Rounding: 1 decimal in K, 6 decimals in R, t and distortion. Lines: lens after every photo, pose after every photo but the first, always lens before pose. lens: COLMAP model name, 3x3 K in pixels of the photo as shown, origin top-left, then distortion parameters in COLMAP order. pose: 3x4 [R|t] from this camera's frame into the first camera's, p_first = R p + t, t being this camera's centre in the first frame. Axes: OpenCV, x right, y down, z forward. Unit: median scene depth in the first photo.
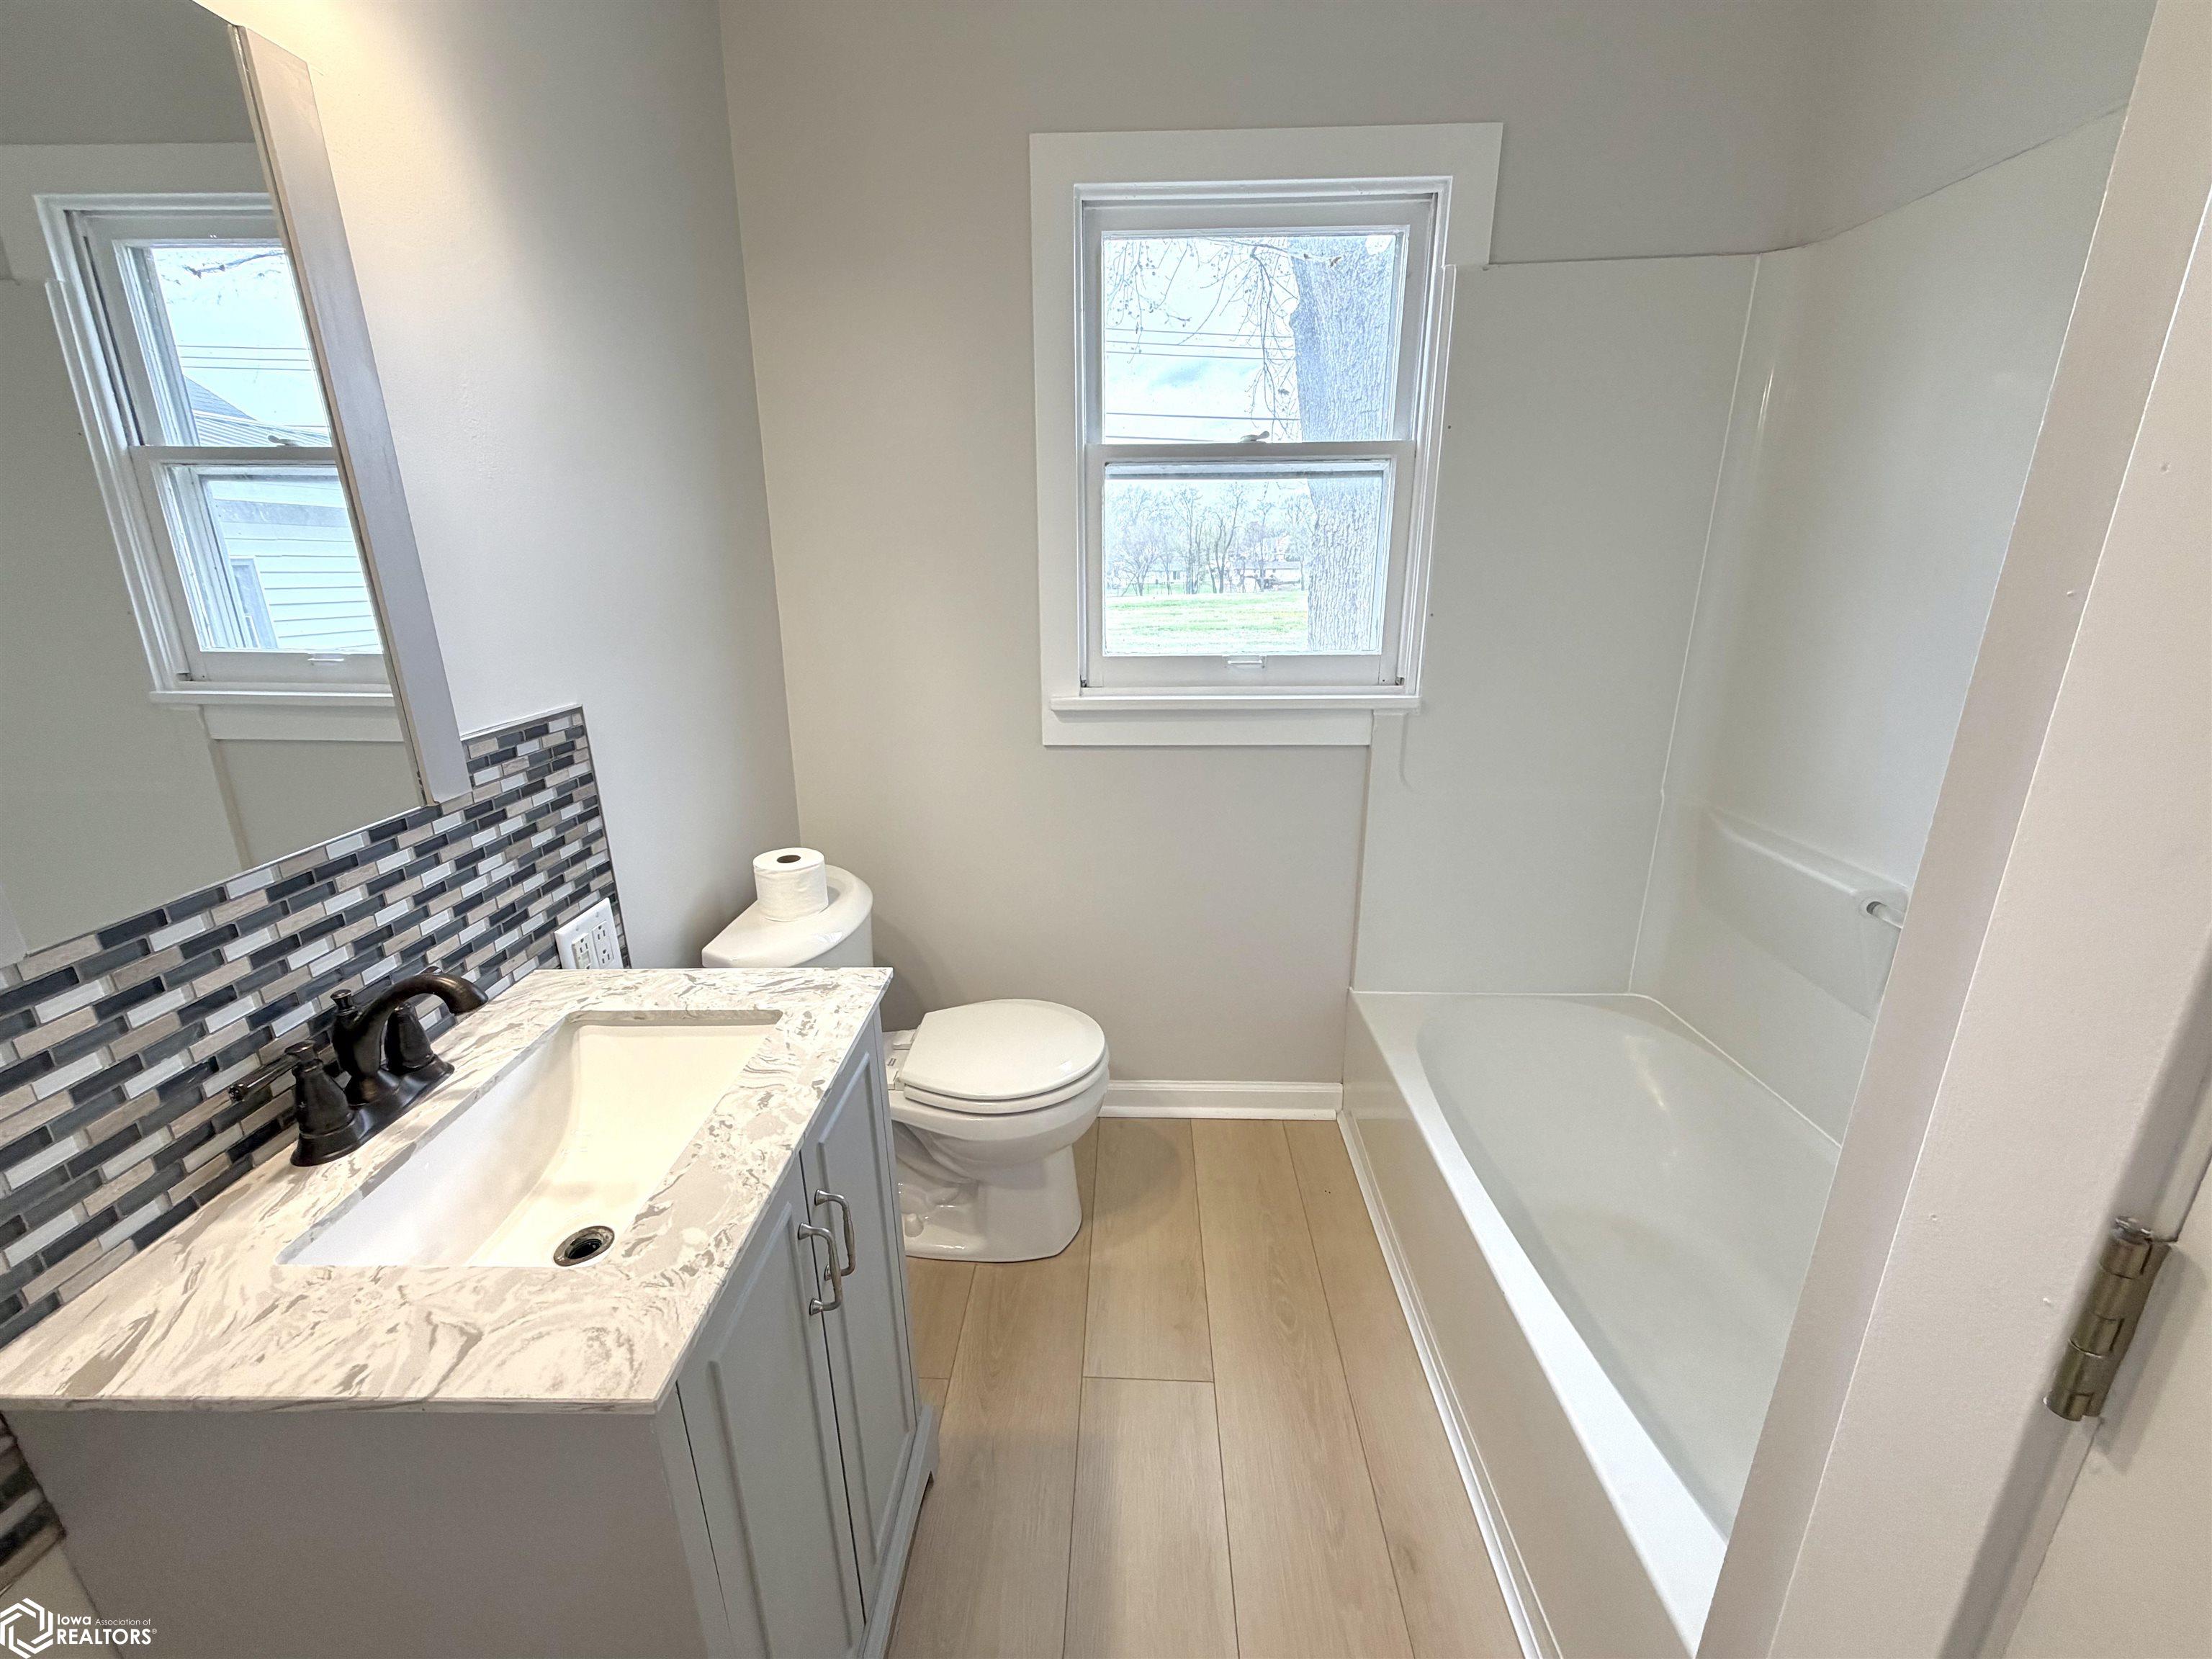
lens RADIAL K [[881.1, 0, 1107.0], [0, 881.1, 830.1], [0, 0, 1]] dist [0.000844, -0.000208]
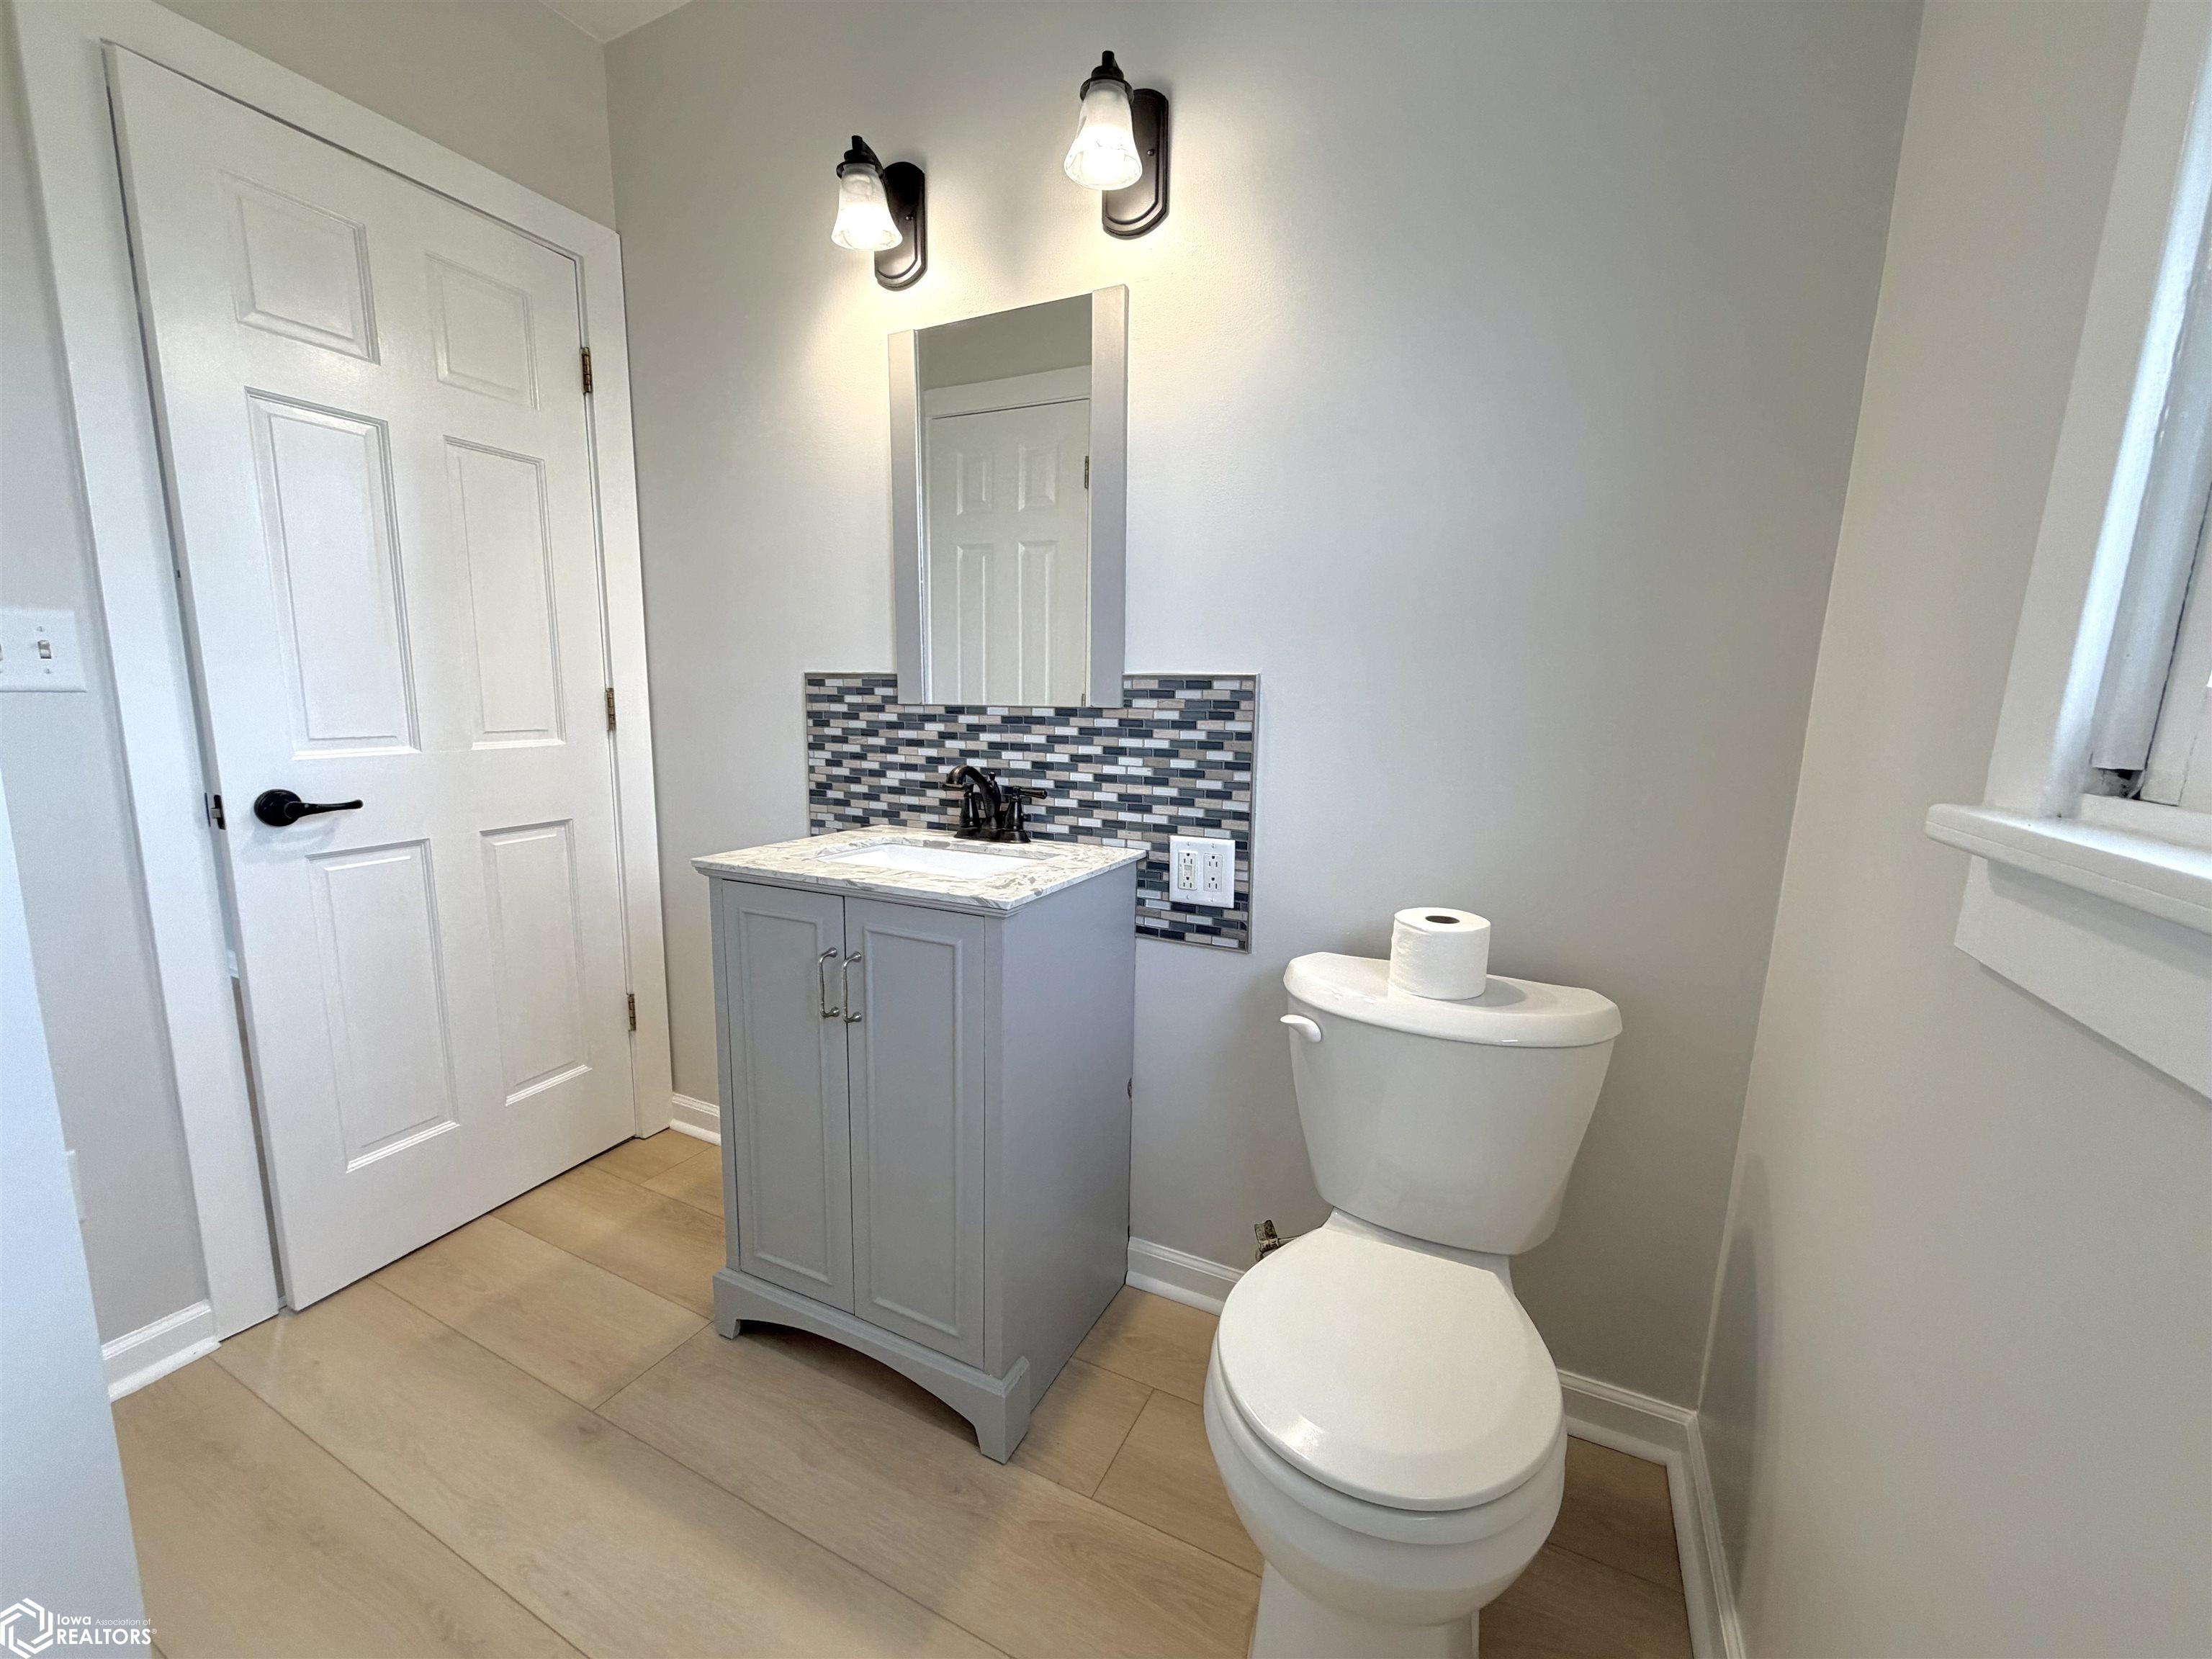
lens RADIAL K [[881.1, 0, 1100.6], [0, 881.1, 831.4], [0, 0, 1]] dist [0.000844, -0.000208]
pose [[-0.425503, 0.136322, -0.894630, 0.655921], [-0.285874, 0.917718, 0.275807, -0.245494], [0.858617, 0.373108, -0.351521, 1.506920]]
